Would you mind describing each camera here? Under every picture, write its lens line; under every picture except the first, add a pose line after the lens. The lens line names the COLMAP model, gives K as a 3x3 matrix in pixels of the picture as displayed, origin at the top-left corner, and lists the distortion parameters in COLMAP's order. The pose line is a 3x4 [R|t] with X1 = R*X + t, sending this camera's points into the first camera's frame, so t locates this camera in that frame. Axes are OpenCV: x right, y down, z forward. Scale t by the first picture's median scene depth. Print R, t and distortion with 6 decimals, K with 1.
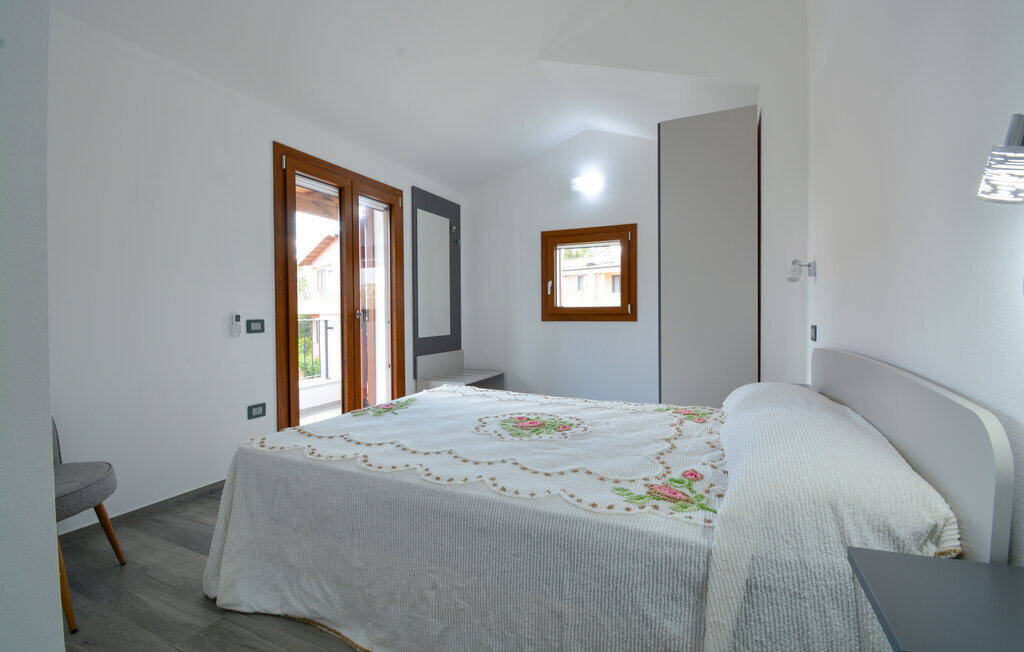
lens RADIAL K [[455.8, 0, 504.0], [0, 455.8, 323.2], [0, 0, 1]] dist [0.017424, -0.022612]
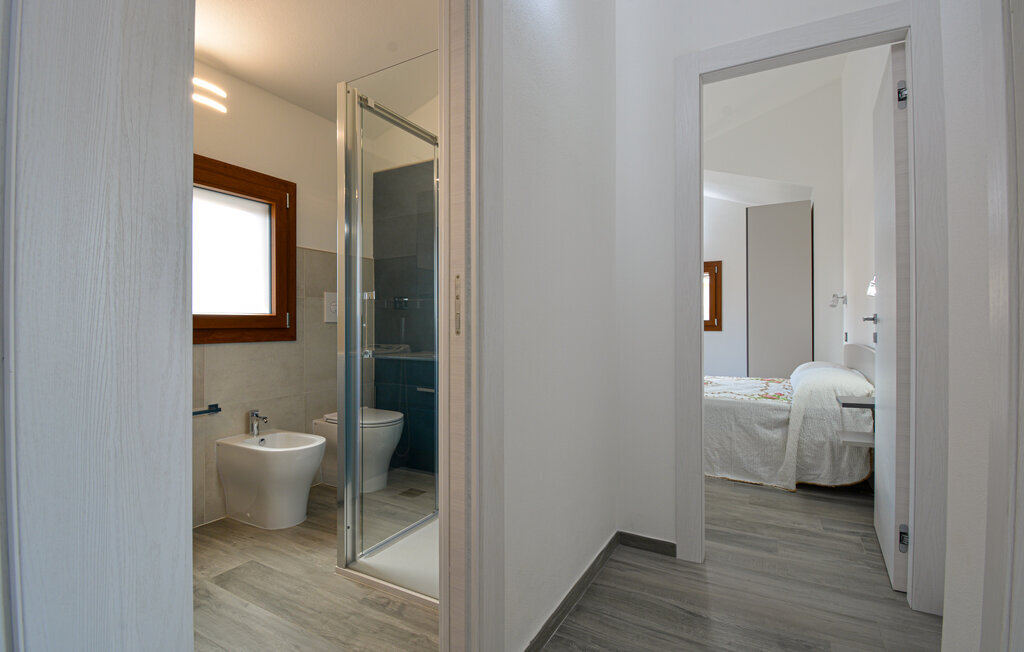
lens RADIAL K [[472.3, 0, 500.7], [0, 472.3, 329.4], [0, 0, 1]] dist [0.011593, -0.026739]
pose [[0.996096, 0.006758, -0.088017, -0.445531], [-0.008277, 0.999823, -0.016911, 0.032715], [0.087887, 0.017574, 0.995975, -0.858584]]
